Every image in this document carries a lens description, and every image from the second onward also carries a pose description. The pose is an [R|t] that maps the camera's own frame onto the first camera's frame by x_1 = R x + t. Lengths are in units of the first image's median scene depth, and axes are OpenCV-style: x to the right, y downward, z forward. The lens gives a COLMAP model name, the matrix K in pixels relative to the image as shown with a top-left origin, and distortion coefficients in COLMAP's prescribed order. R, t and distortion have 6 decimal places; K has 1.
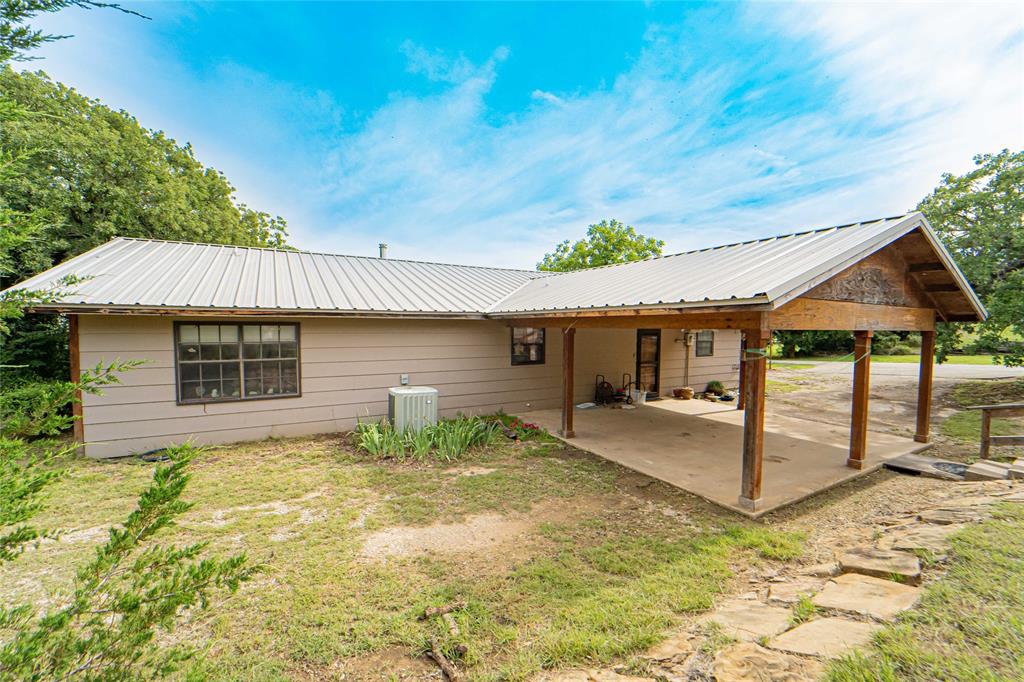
lens RADIAL K [[418.0, 0, 515.9], [0, 418.0, 346.3], [0, 0, 1]] dist [-0.016539, 0.000194]
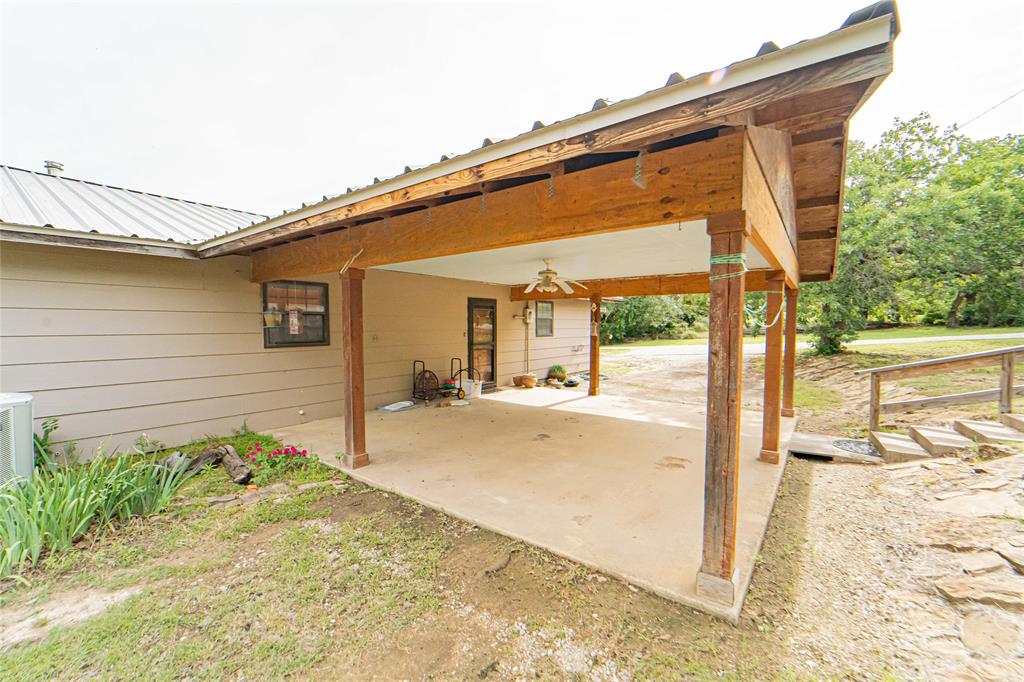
lens RADIAL K [[418.0, 0, 515.0], [0, 418.0, 348.4], [0, 0, 1]] dist [-0.016539, 0.000194]
pose [[0.919654, -0.029522, 0.391619, 0.102945], [0.026095, 0.999560, 0.014073, 0.057346], [-0.391862, -0.002723, 0.920020, 0.395810]]
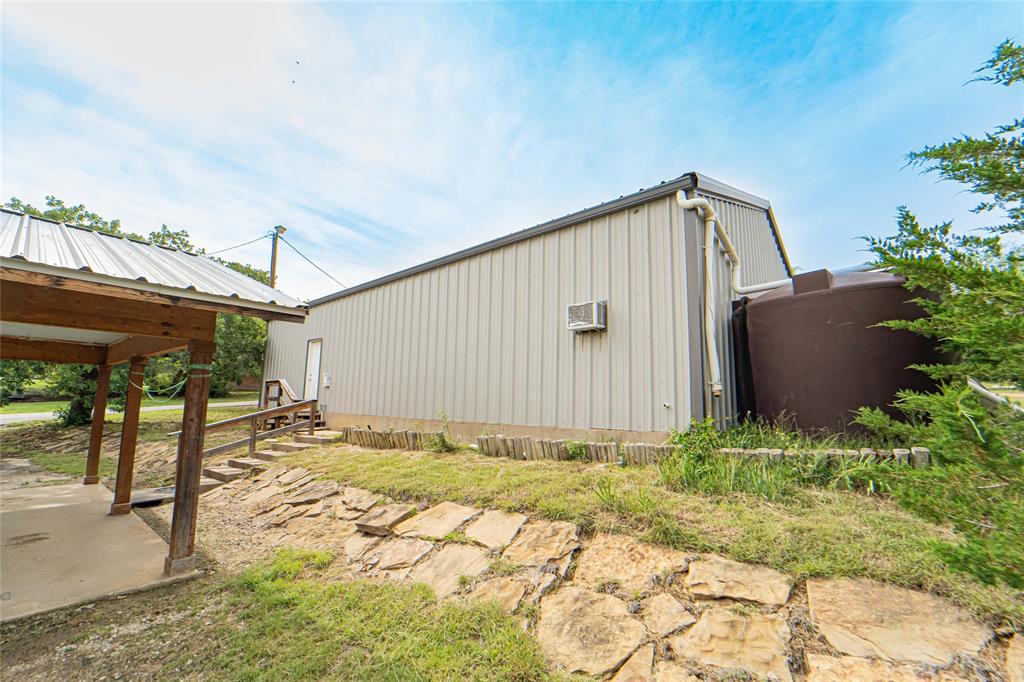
lens RADIAL K [[418.0, 0, 518.1], [0, 418.0, 350.0], [0, 0, 1]] dist [-0.016539, 0.000194]
pose [[-0.364323, 0.100425, 0.925842, -0.250501], [0.023822, 0.994848, -0.098536, 0.043809], [-0.930968, -0.013843, -0.364838, 0.425110]]
